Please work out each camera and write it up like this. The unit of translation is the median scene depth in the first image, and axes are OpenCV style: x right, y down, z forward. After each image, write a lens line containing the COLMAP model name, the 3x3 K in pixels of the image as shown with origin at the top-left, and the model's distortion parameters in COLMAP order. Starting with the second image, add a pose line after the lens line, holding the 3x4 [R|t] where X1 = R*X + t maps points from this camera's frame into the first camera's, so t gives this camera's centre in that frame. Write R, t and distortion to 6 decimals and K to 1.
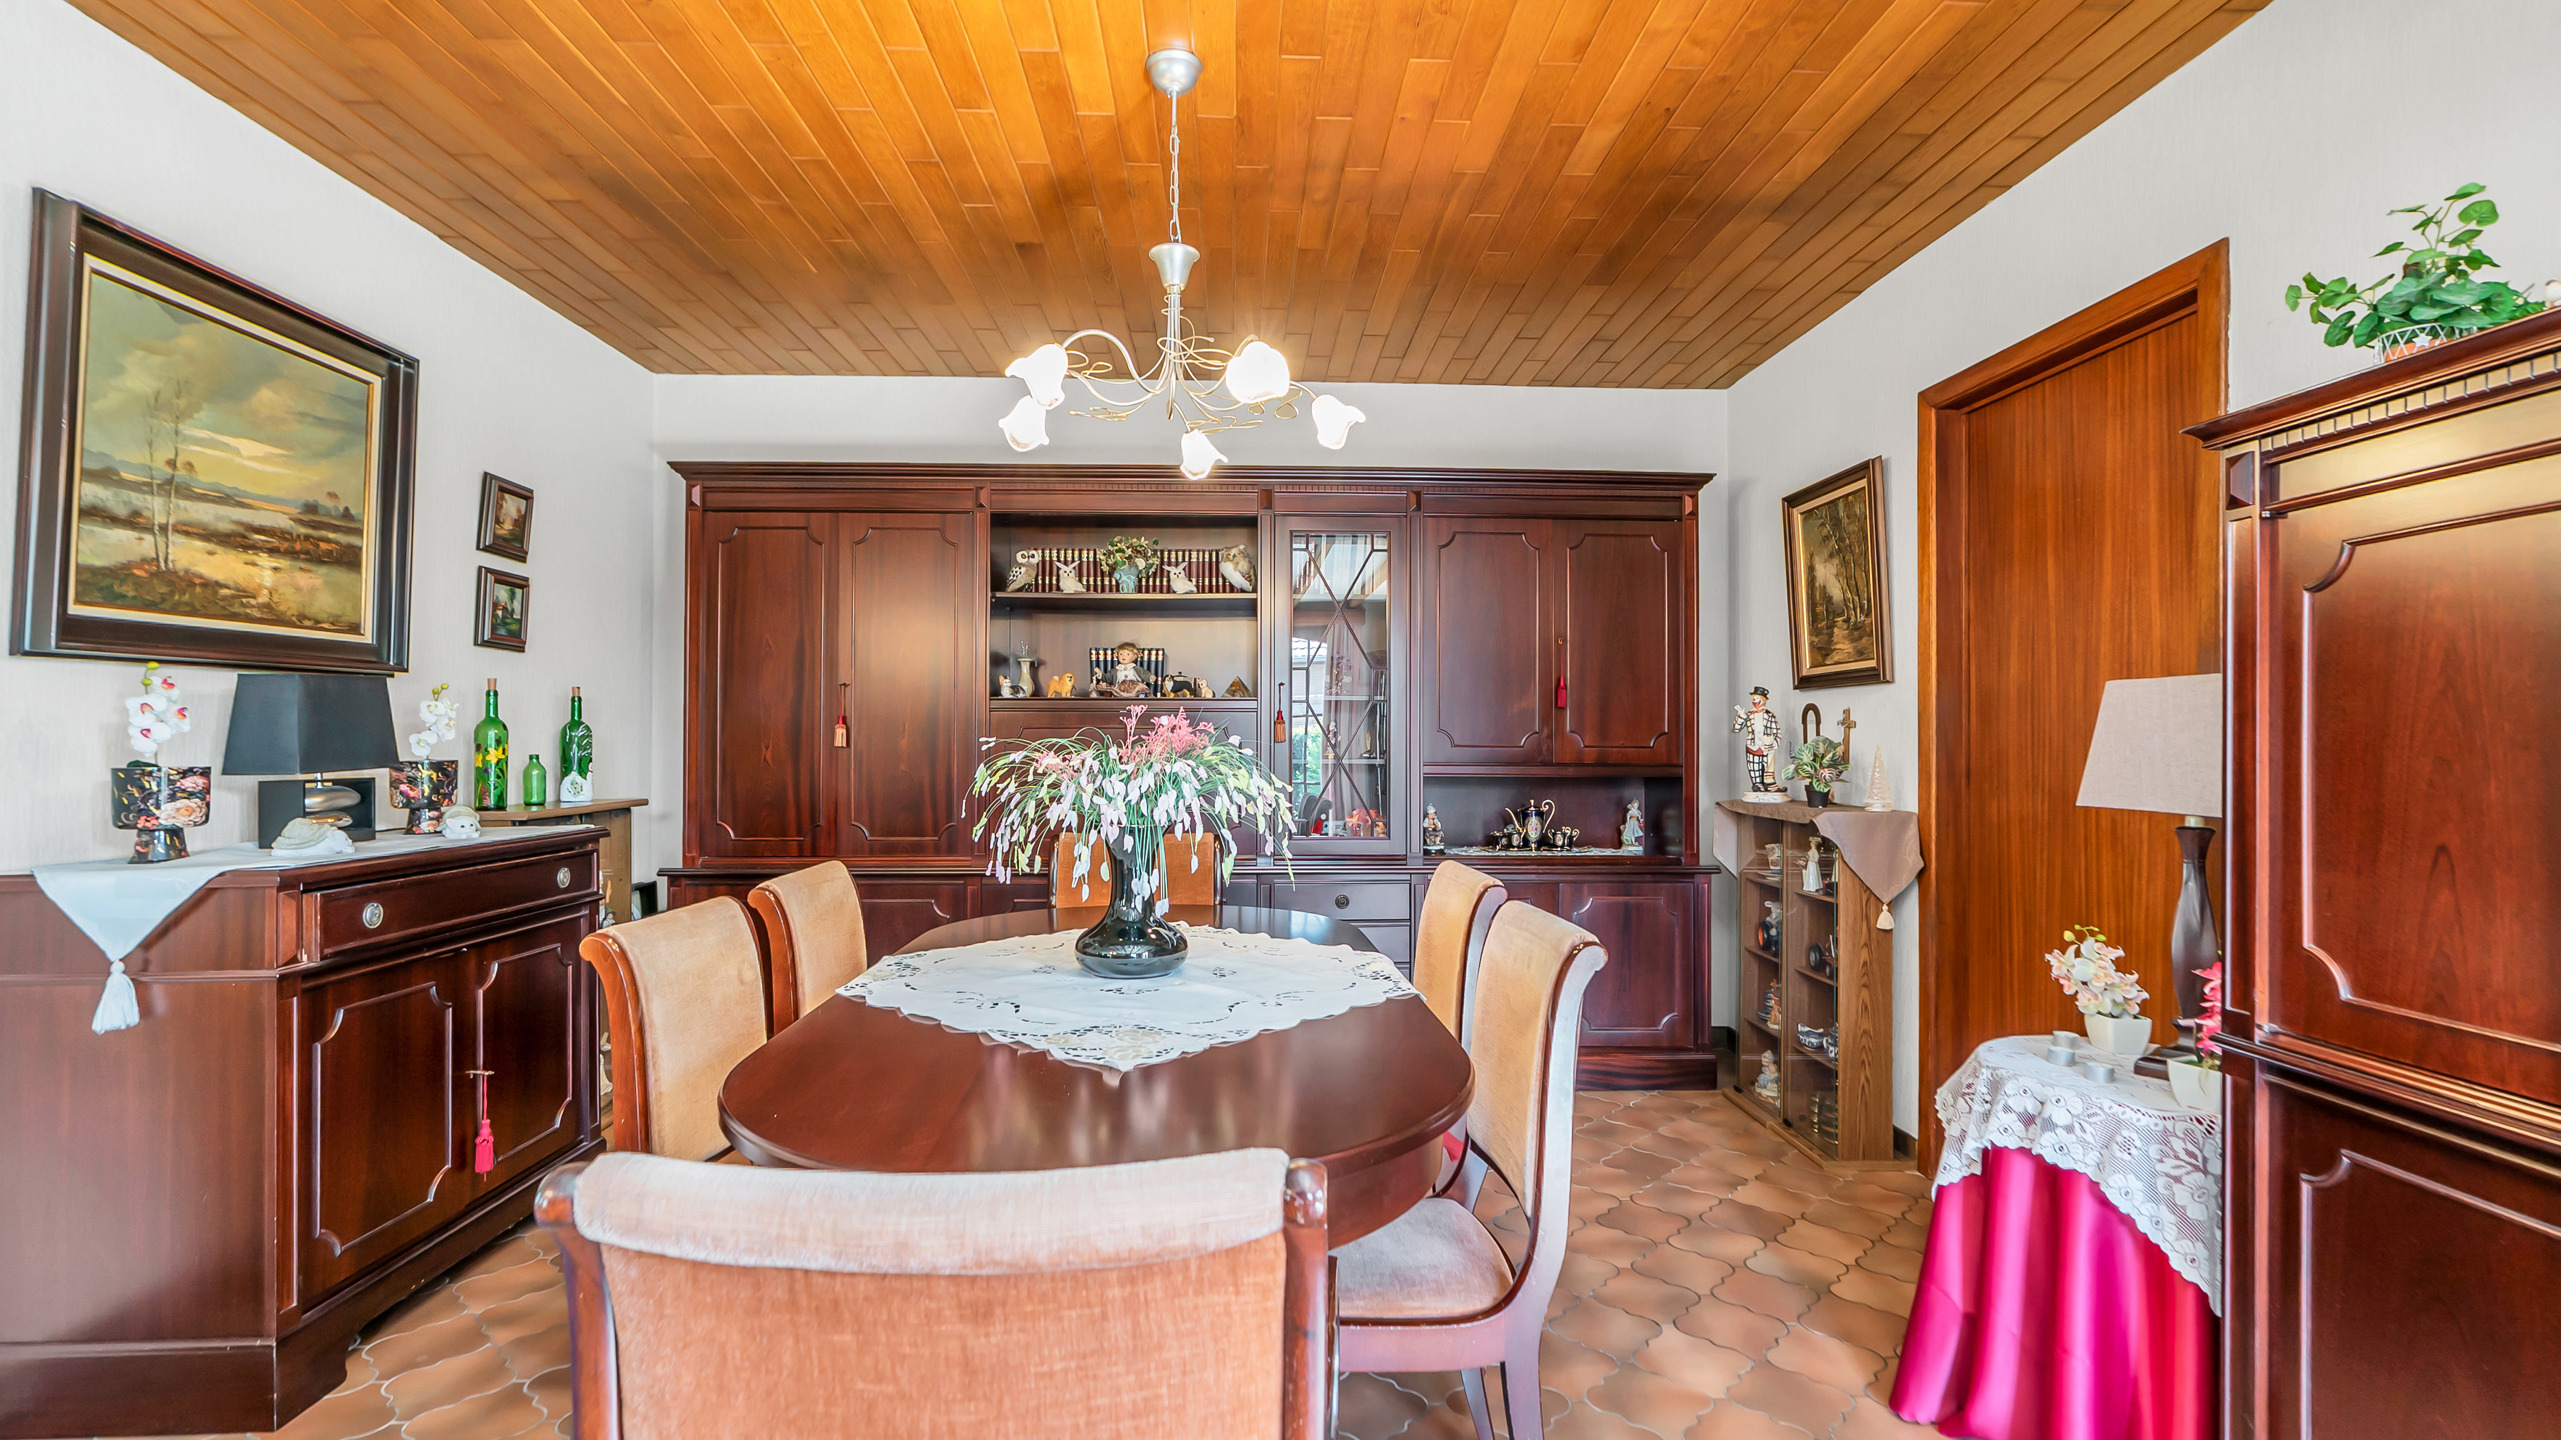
lens RADIAL K [[1183.6, 0, 1284.3], [0, 1183.6, 736.7], [0, 0, 1]] dist [-0.000198, -0.000109]
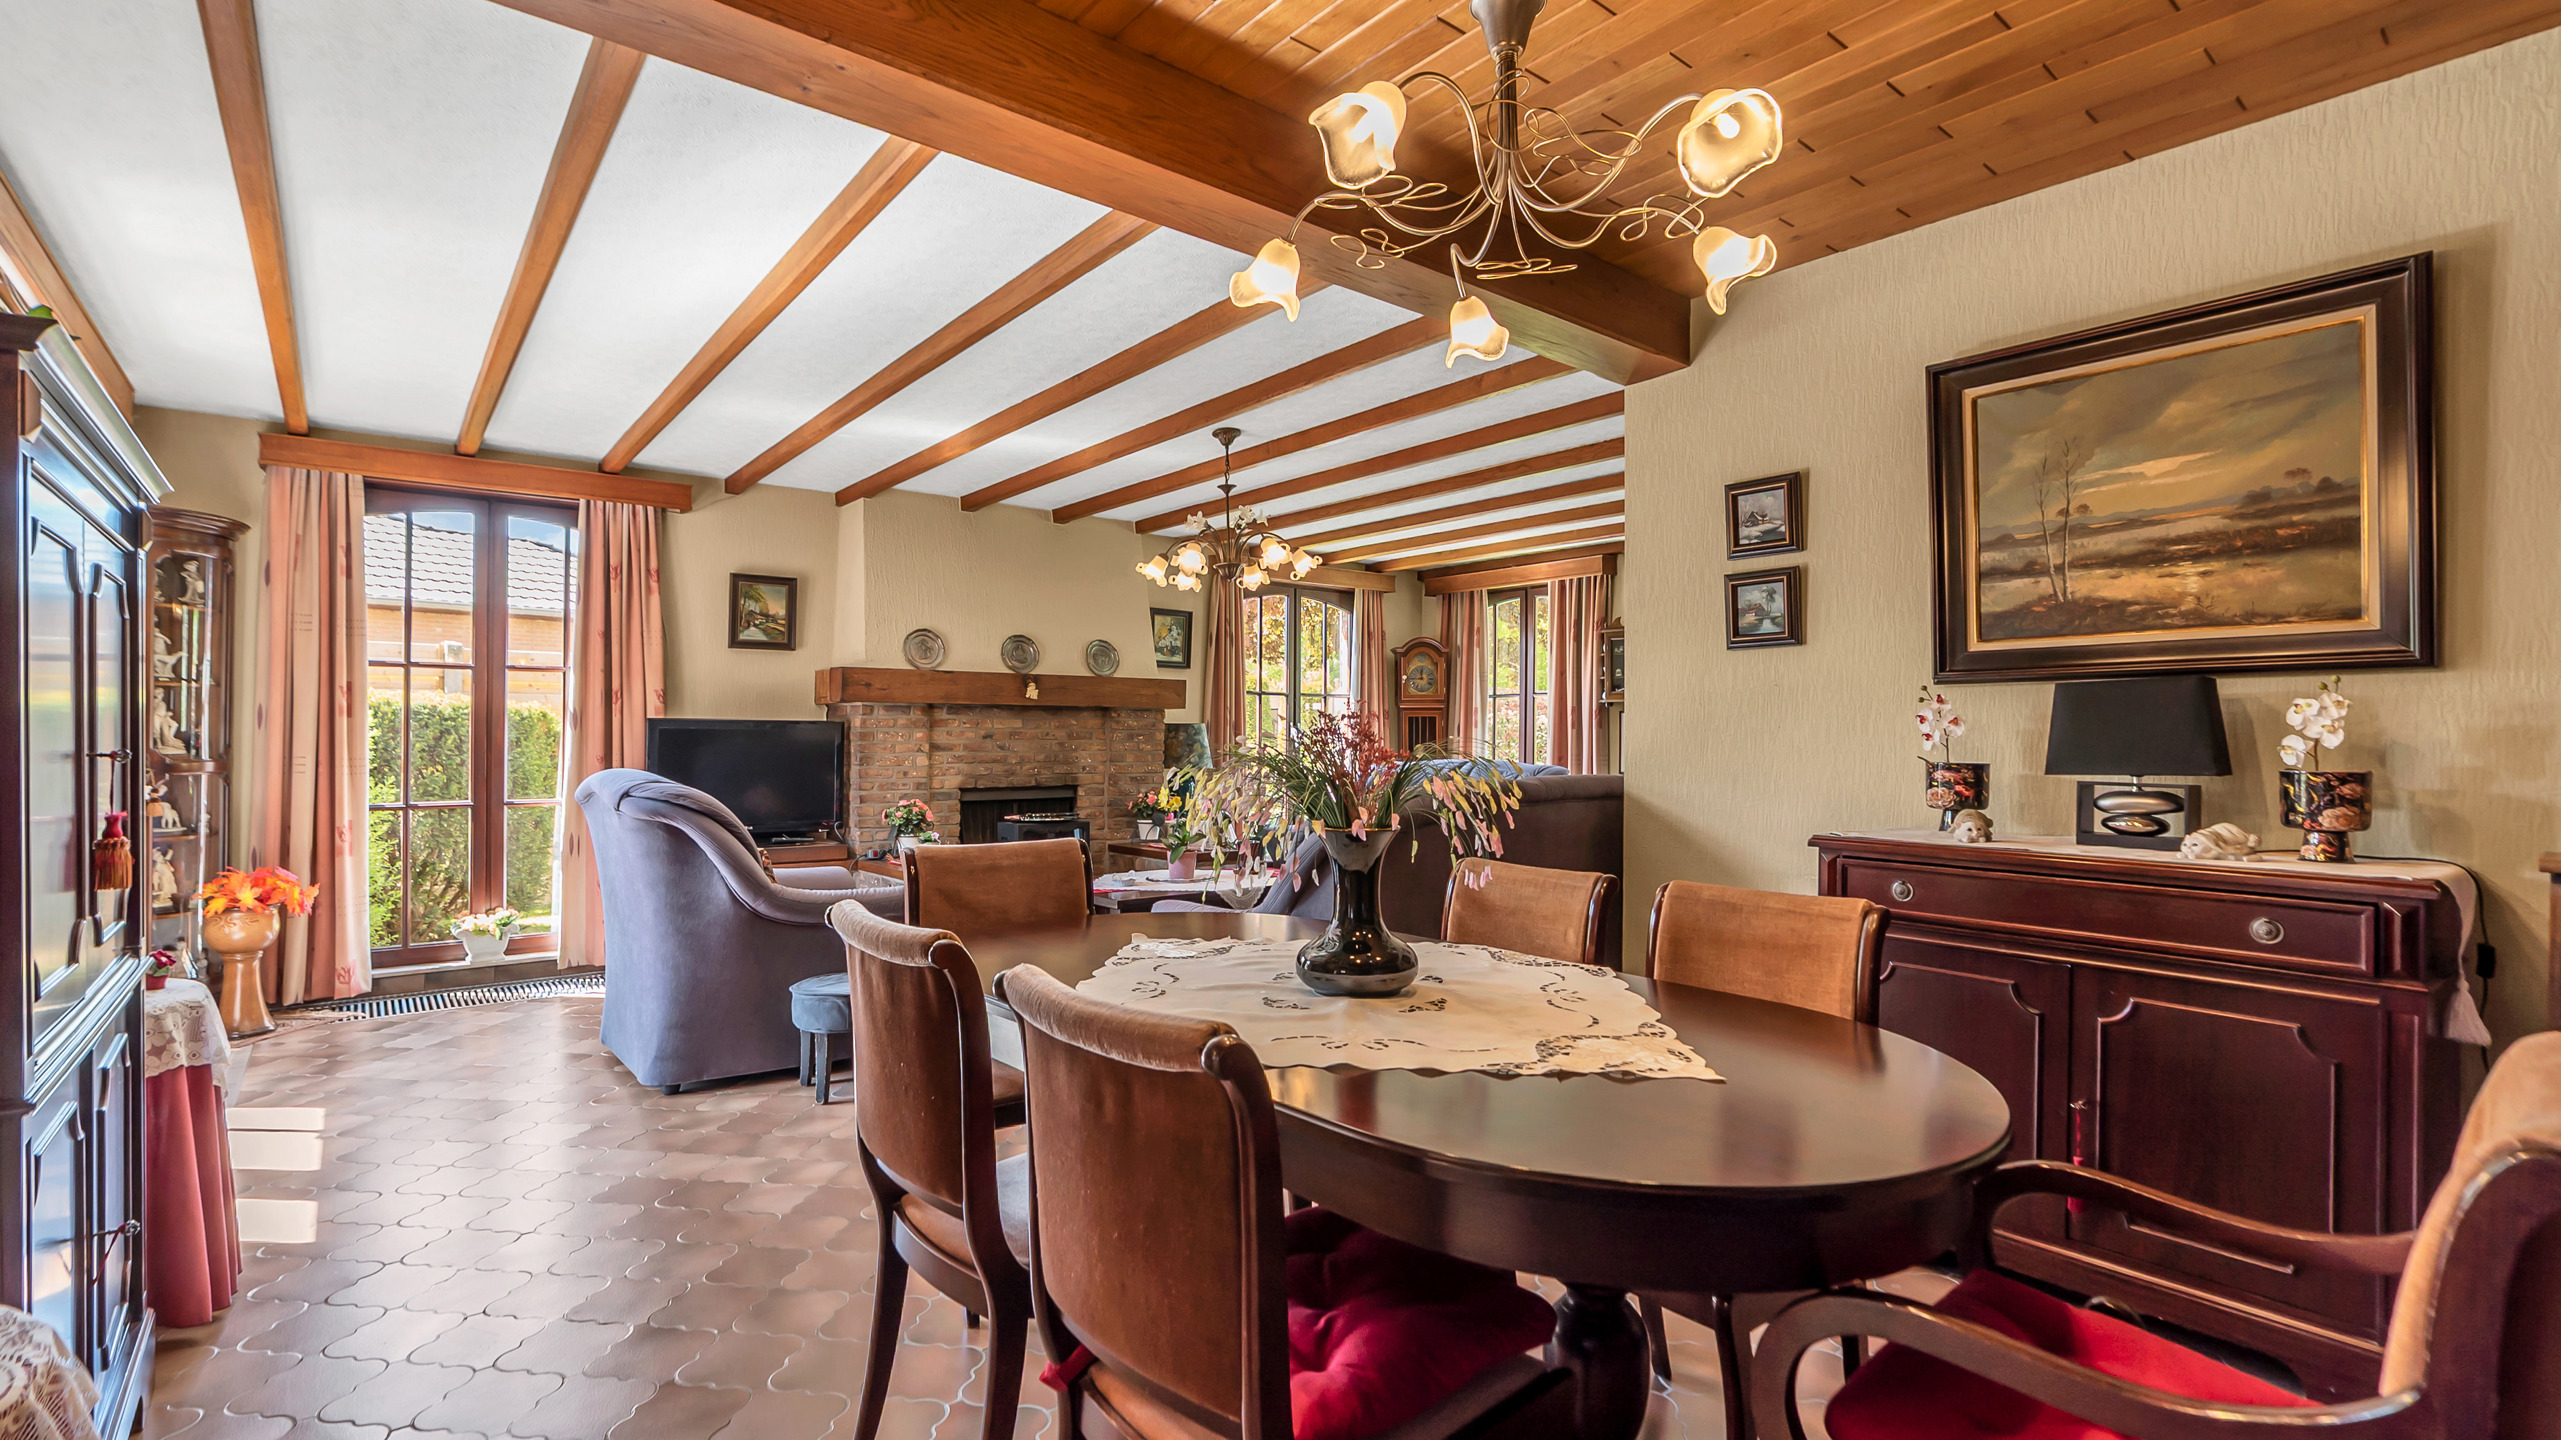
lens RADIAL K [[1183.6, 0, 1284.3], [0, 1183.6, 736.7], [0, 0, 1]] dist [-0.000198, -0.000109]
pose [[-0.804252, -0.002063, -0.594284, 0.381753], [-0.005101, 0.999981, 0.003432, -0.003521], [0.594266, 0.005792, -0.804248, 1.403922]]
